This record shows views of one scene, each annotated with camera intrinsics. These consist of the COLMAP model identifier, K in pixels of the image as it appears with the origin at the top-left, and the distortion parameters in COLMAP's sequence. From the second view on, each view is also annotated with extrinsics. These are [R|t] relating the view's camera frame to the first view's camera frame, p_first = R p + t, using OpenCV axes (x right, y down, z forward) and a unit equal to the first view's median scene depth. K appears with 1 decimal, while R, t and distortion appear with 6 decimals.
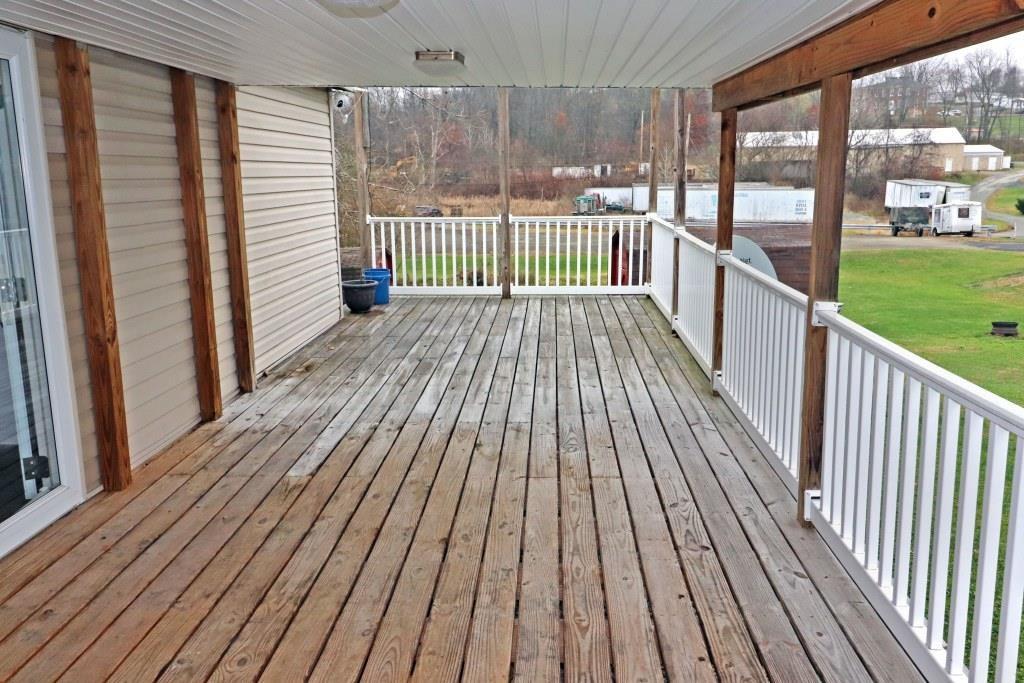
lens RADIAL K [[874.2, 0, 512.0], [0, 874.2, 341.5], [0, 0, 1]] dist [0.004074, 0.001060]
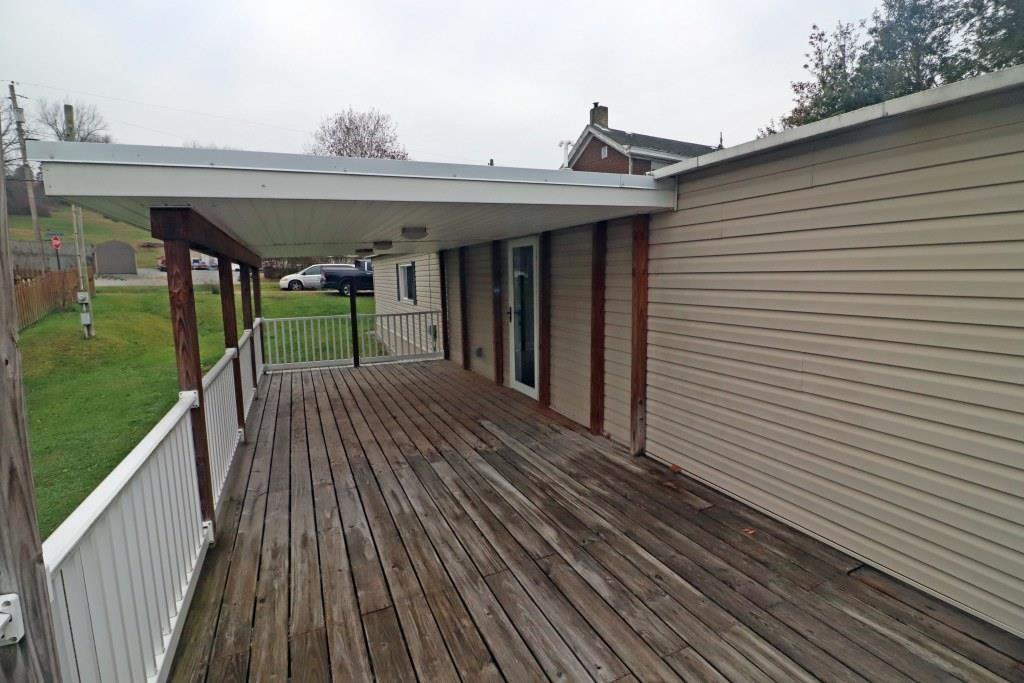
lens RADIAL K [[470.3, 0, 512.6], [0, 470.3, 329.1], [0, 0, 1]] dist [-0.012531, -0.000709]
pose [[-0.887051, 0.087920, -0.453222, 0.193307], [-0.053914, 0.955254, 0.290831, -0.392370], [0.458512, 0.282417, -0.842619, 1.859662]]
